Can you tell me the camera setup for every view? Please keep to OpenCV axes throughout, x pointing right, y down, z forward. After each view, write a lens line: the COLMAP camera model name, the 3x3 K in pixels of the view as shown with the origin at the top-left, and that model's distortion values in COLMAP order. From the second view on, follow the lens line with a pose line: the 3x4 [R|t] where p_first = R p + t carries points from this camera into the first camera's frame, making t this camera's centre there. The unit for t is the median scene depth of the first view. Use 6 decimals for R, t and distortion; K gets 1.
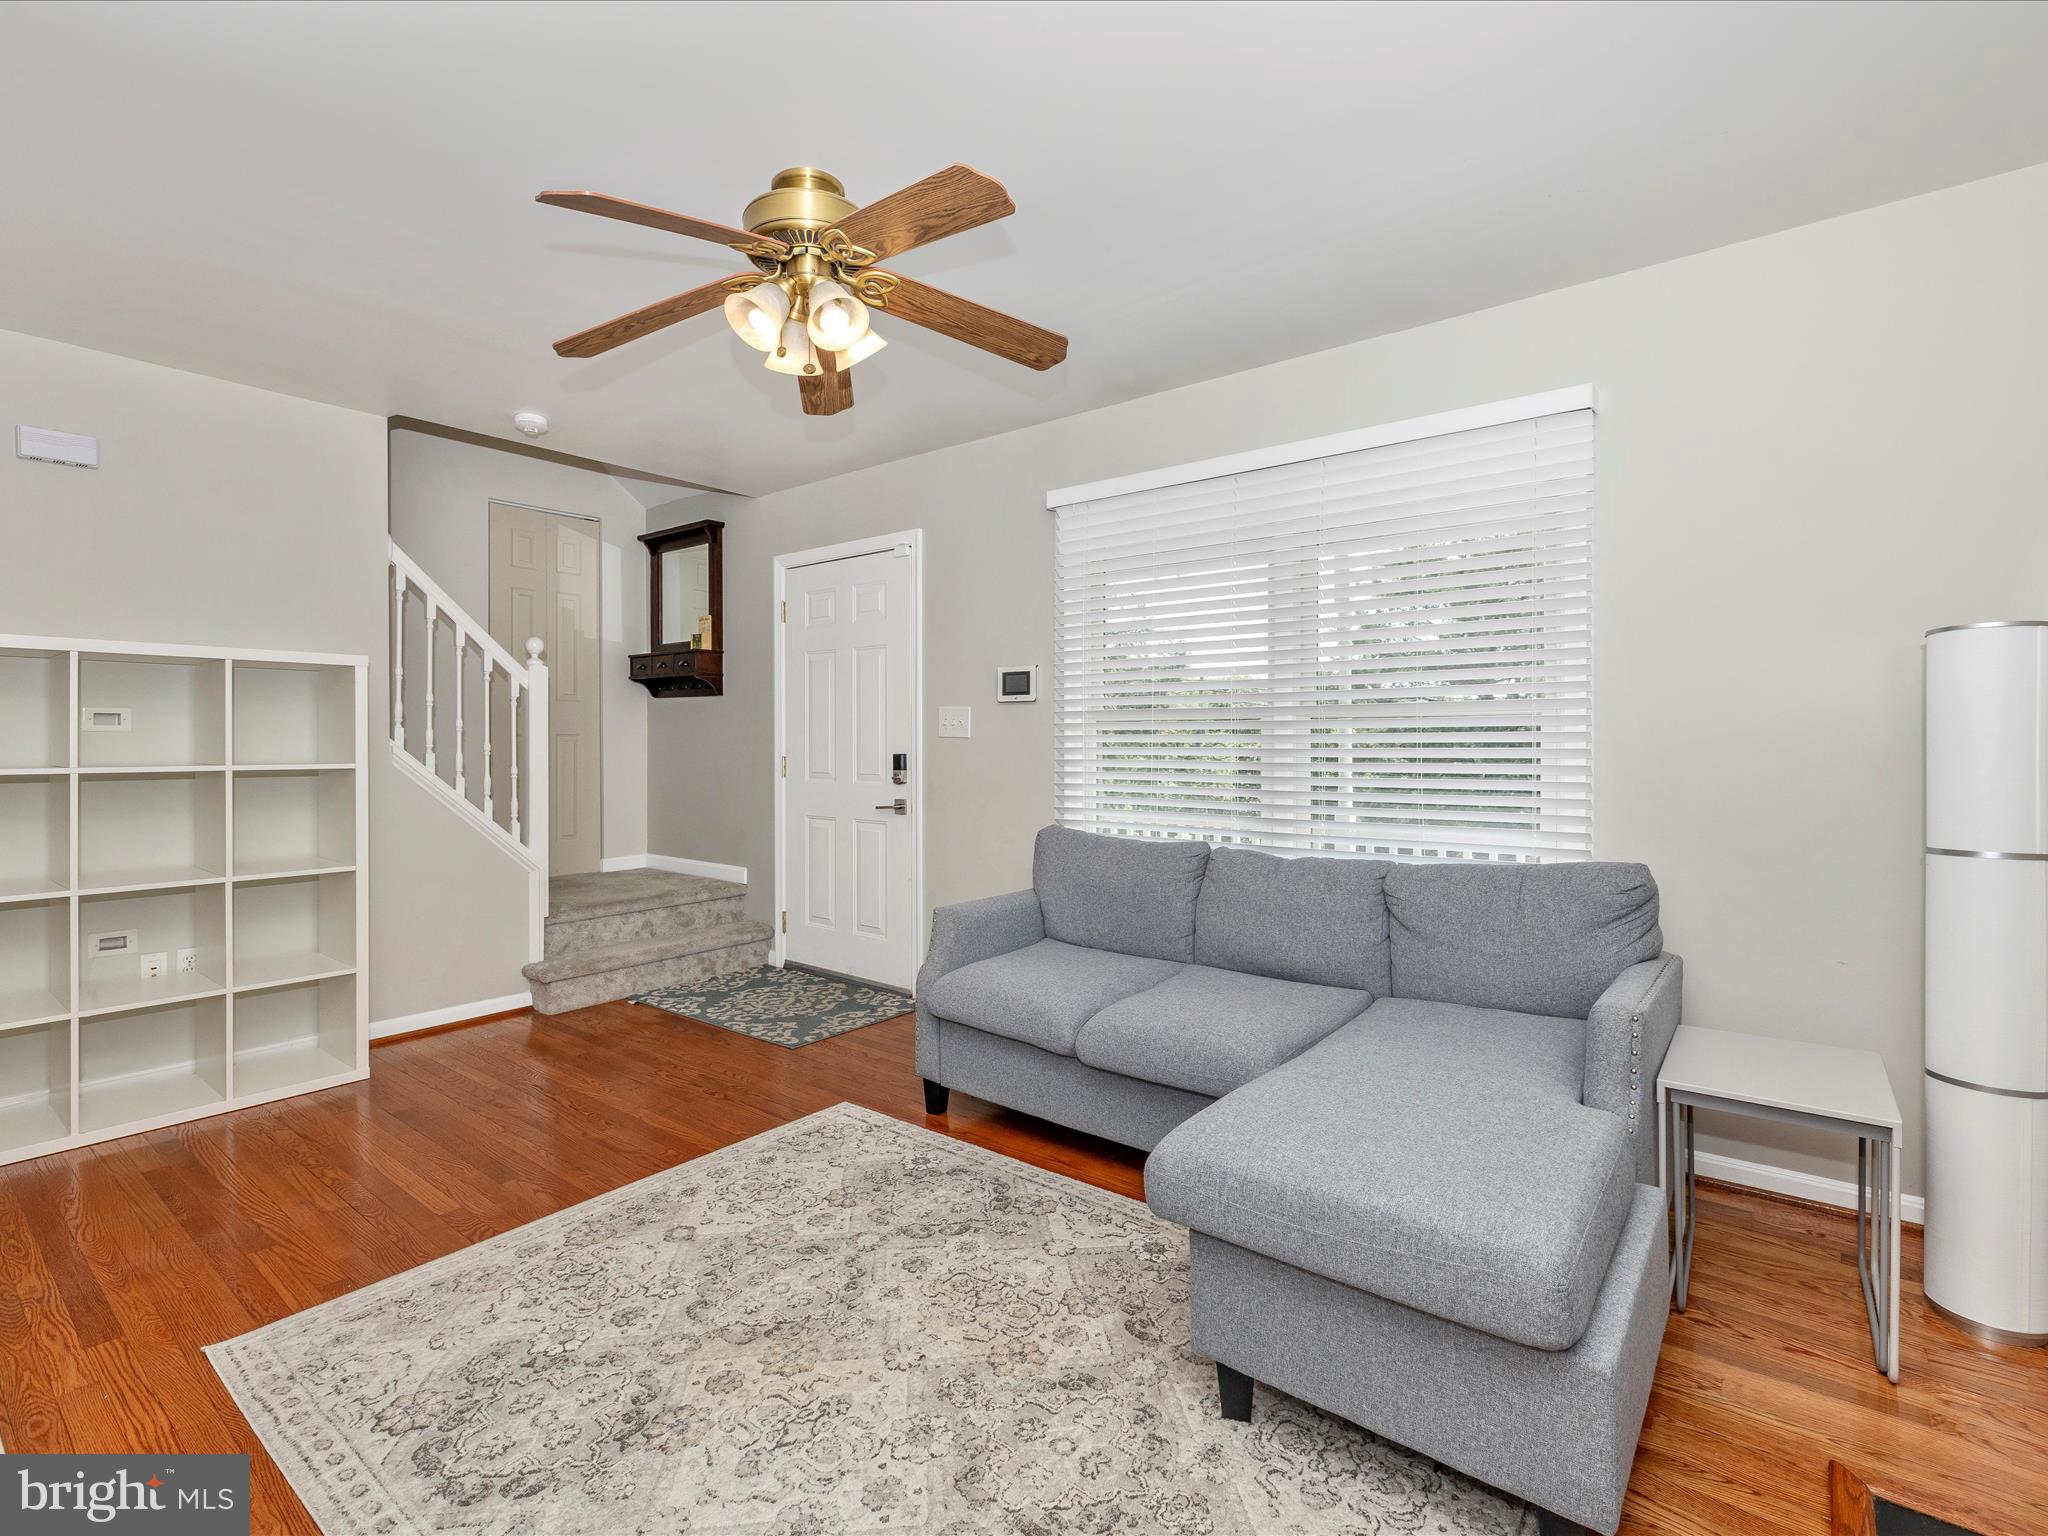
lens RADIAL K [[967.3, 0, 1015.3], [0, 967.3, 756.0], [0, 0, 1]] dist [-0.003663, 0.001652]
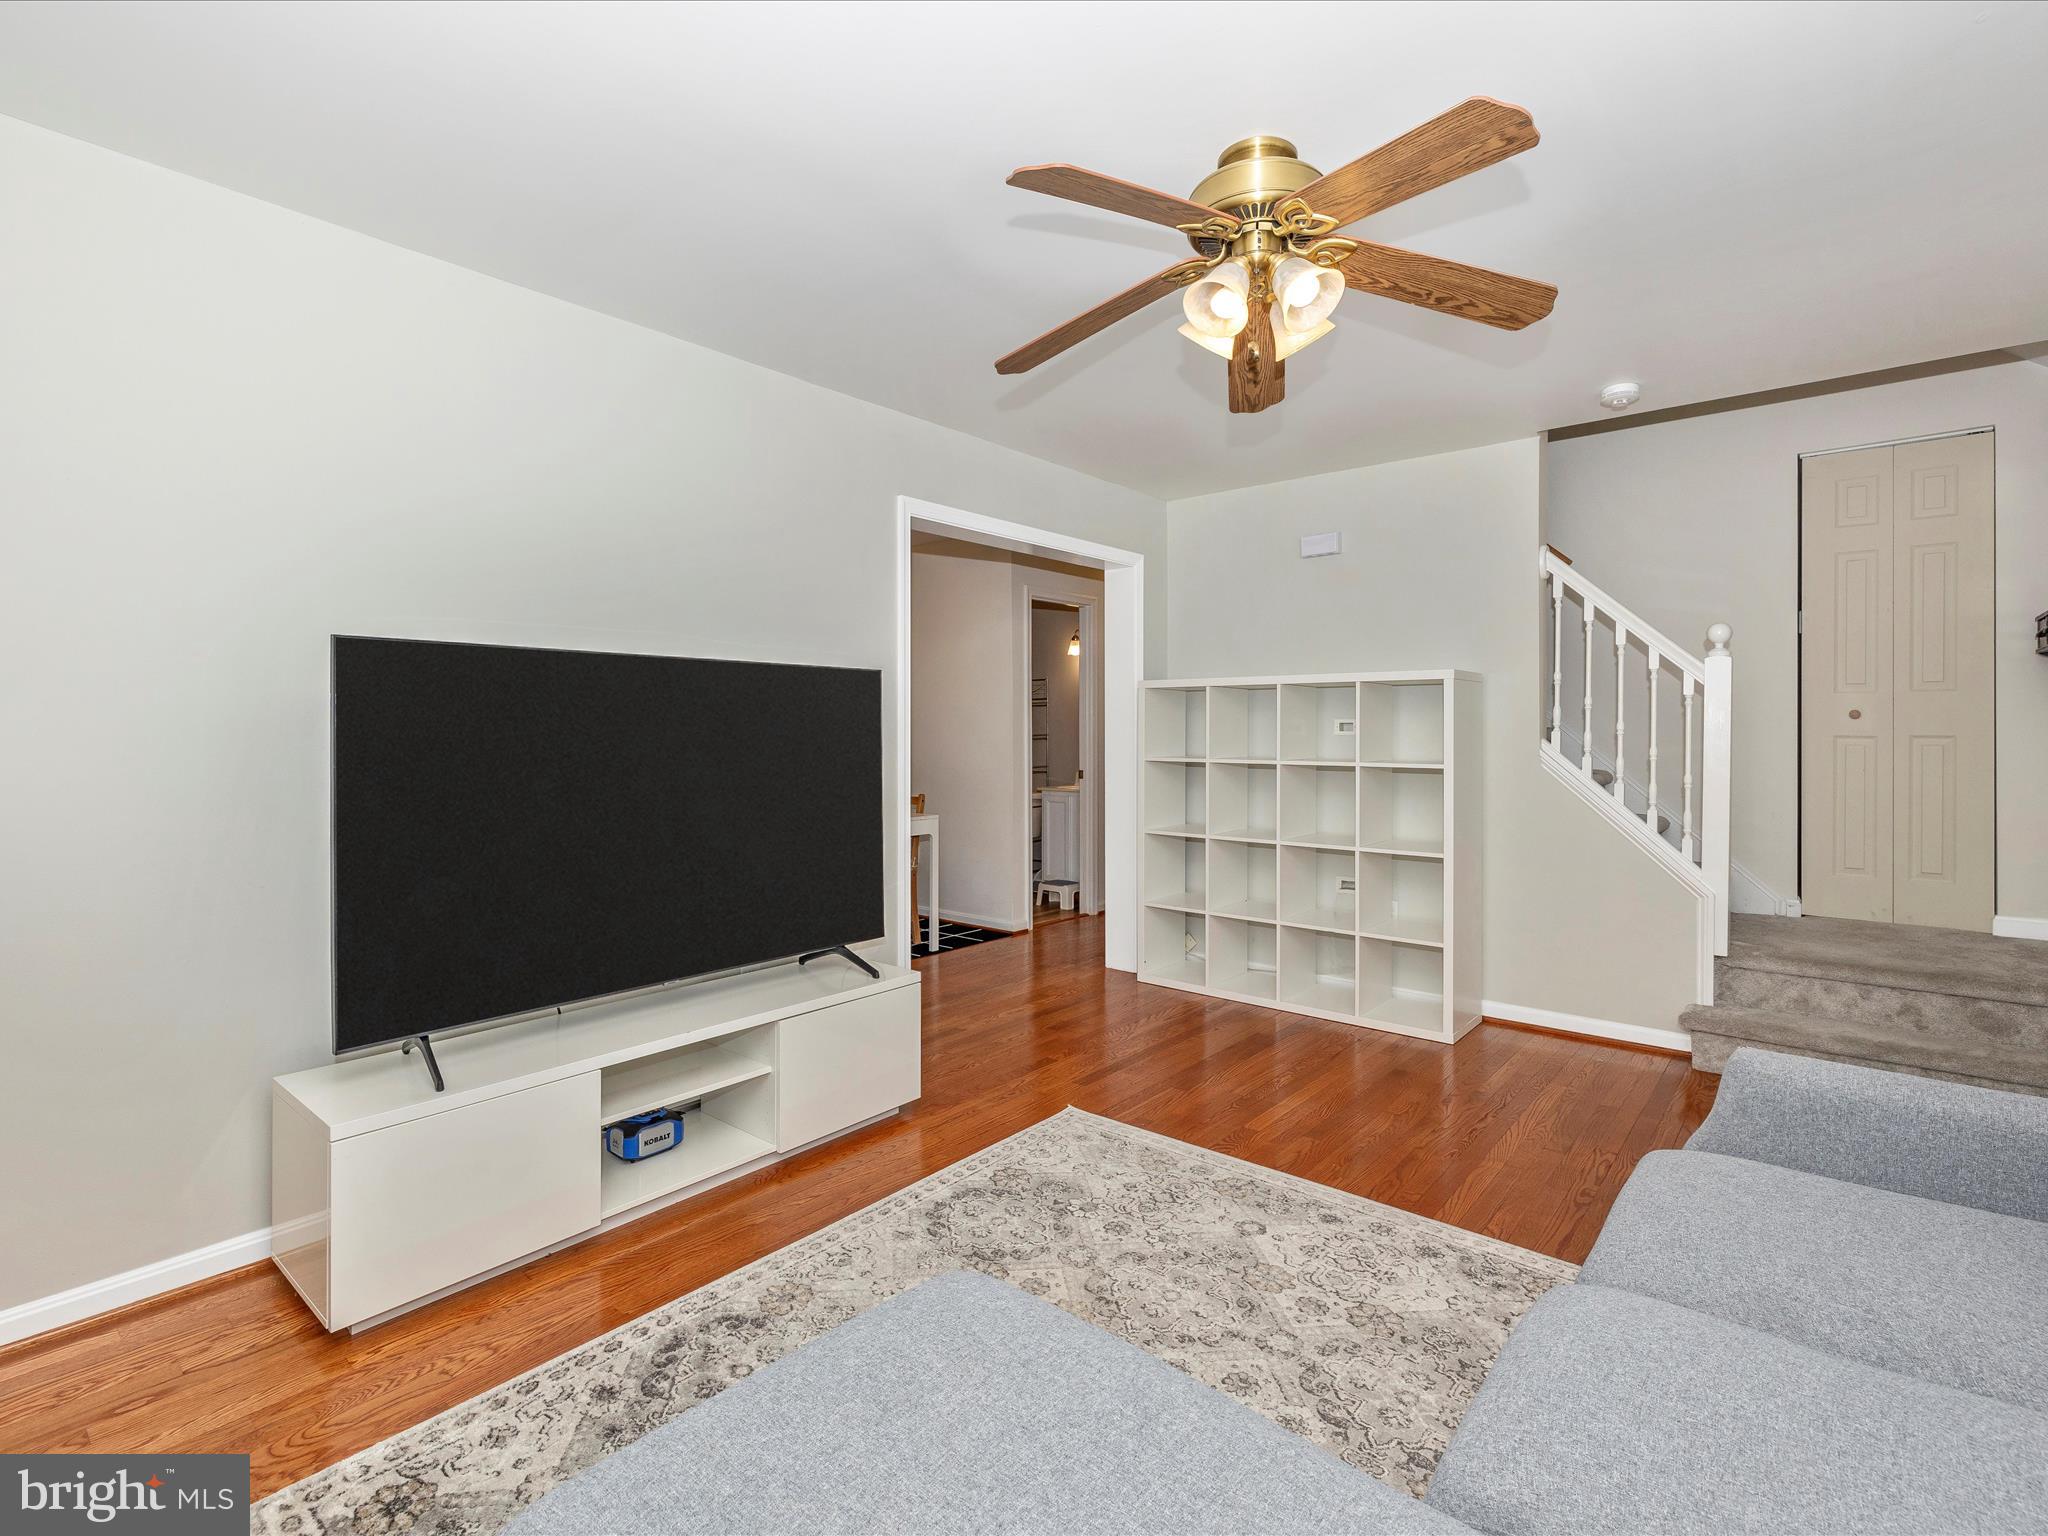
lens RADIAL K [[967.3, 0, 1018.5], [0, 967.3, 747.3], [0, 0, 1]] dist [-0.003663, 0.001652]
pose [[-0.032347, 0.017088, -0.999331, 0.633374], [-0.017483, 0.999691, 0.017660, -0.032339], [0.999324, 0.018043, -0.032039, 0.713298]]
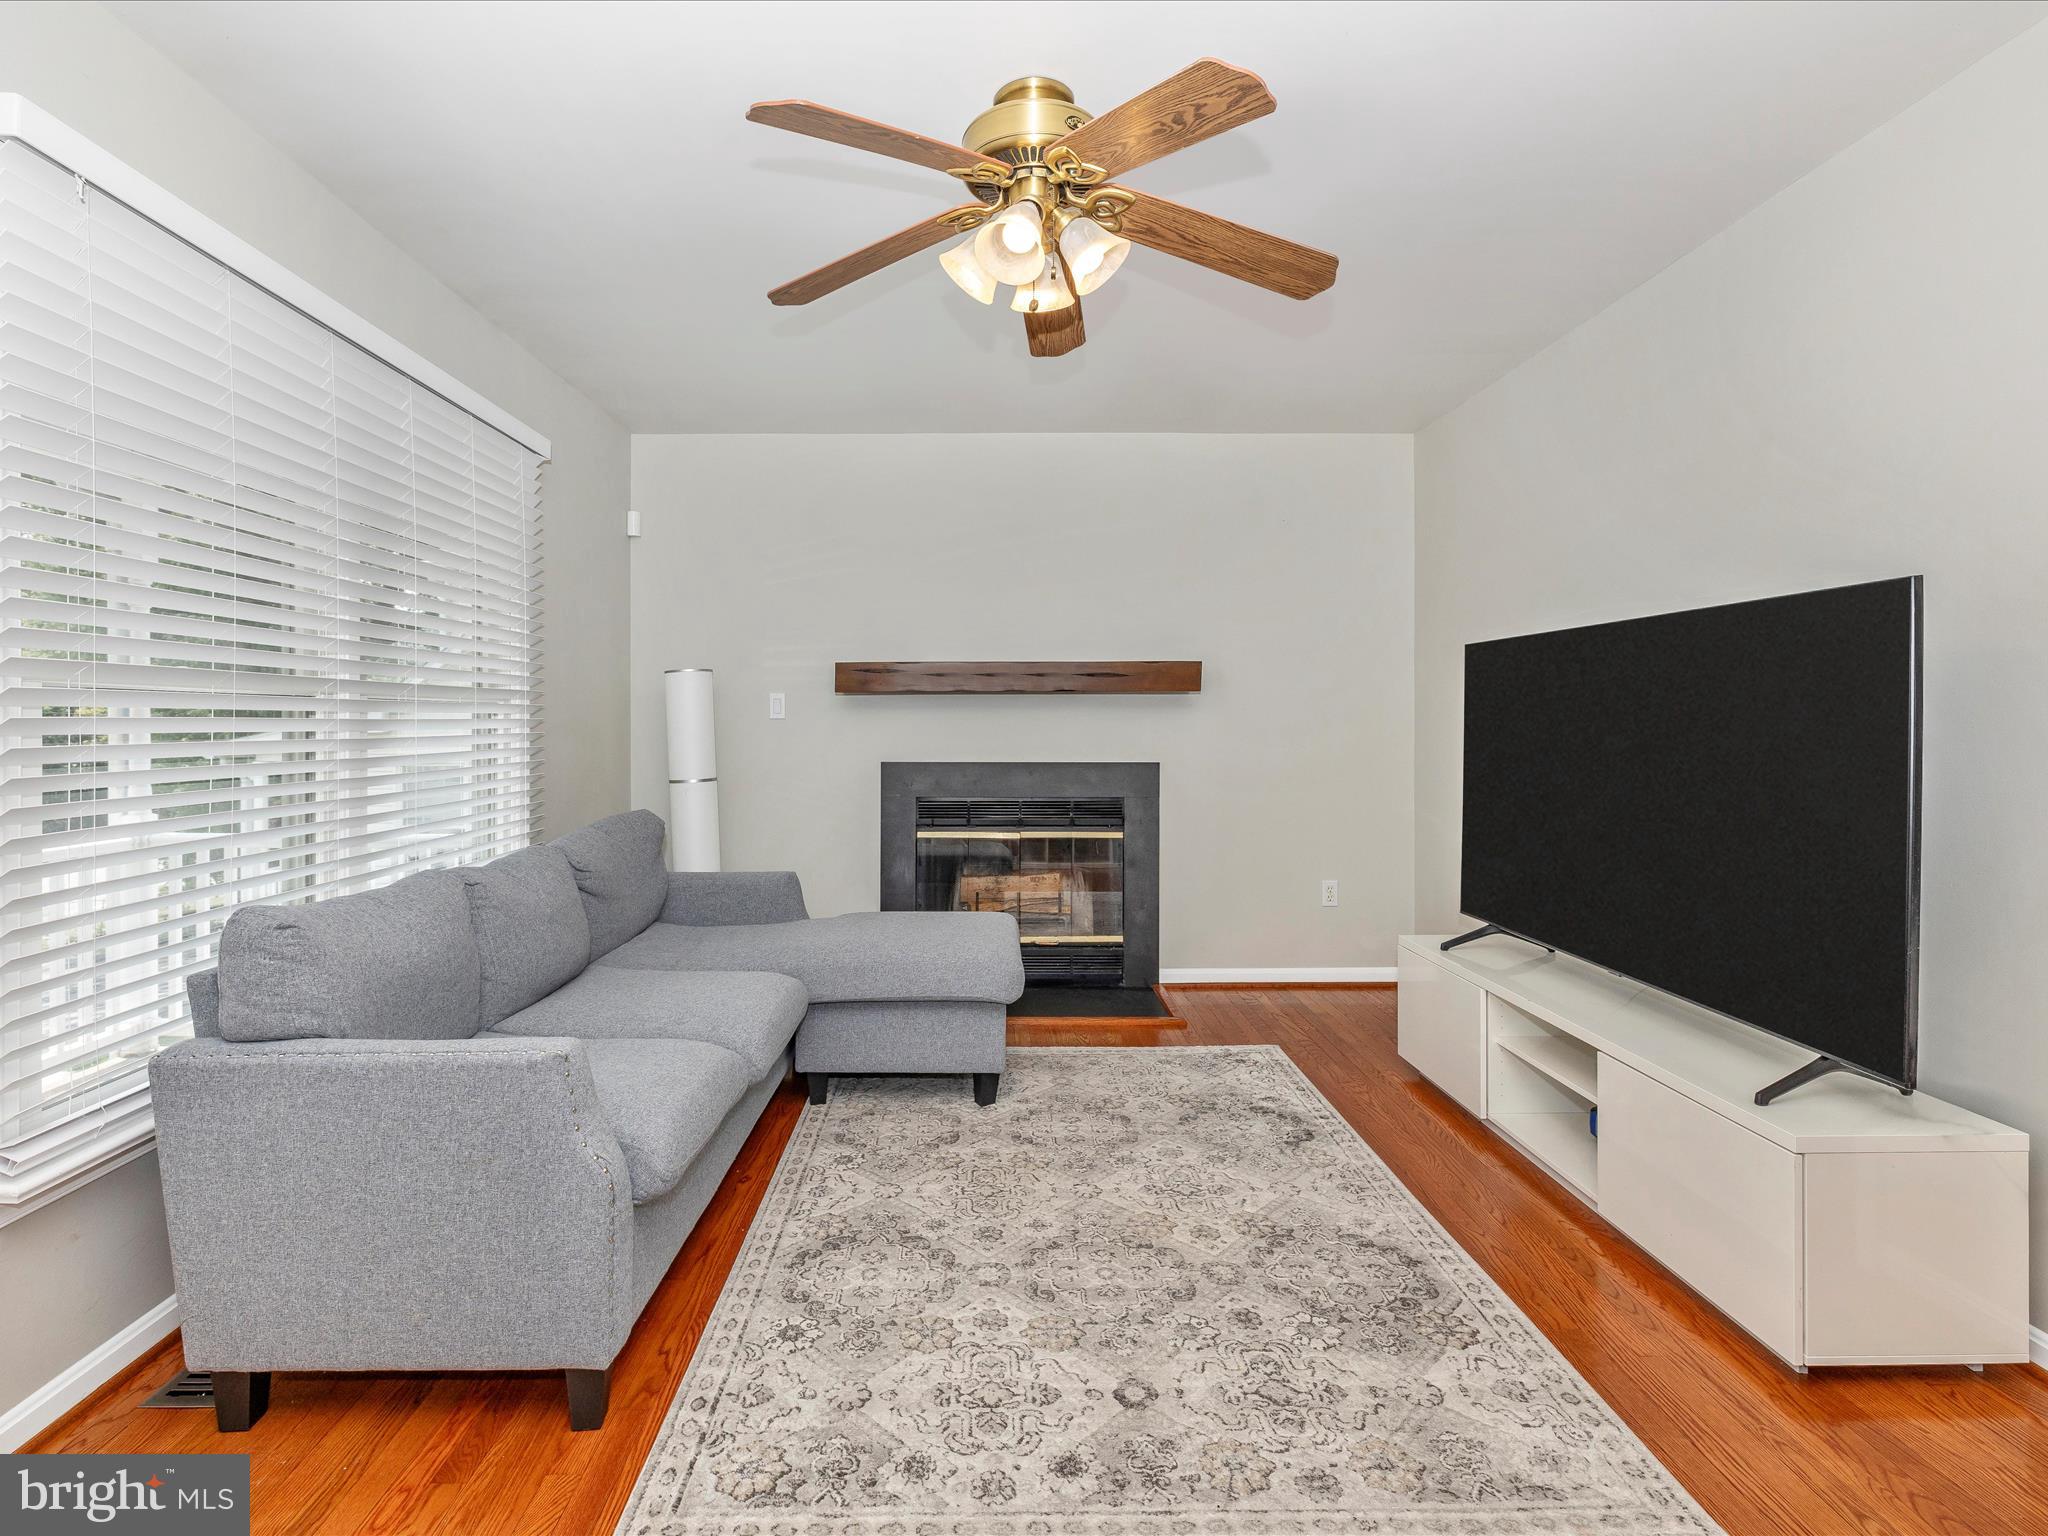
lens RADIAL K [[967.3, 0, 1007.3], [0, 967.3, 724.3], [0, 0, 1]] dist [-0.003663, 0.001652]
pose [[-0.644859, 0.002552, 0.764297, -0.780427], [0.014592, 0.999853, 0.008973, -0.022113], [-0.764162, 0.016939, -0.644801, 1.417978]]
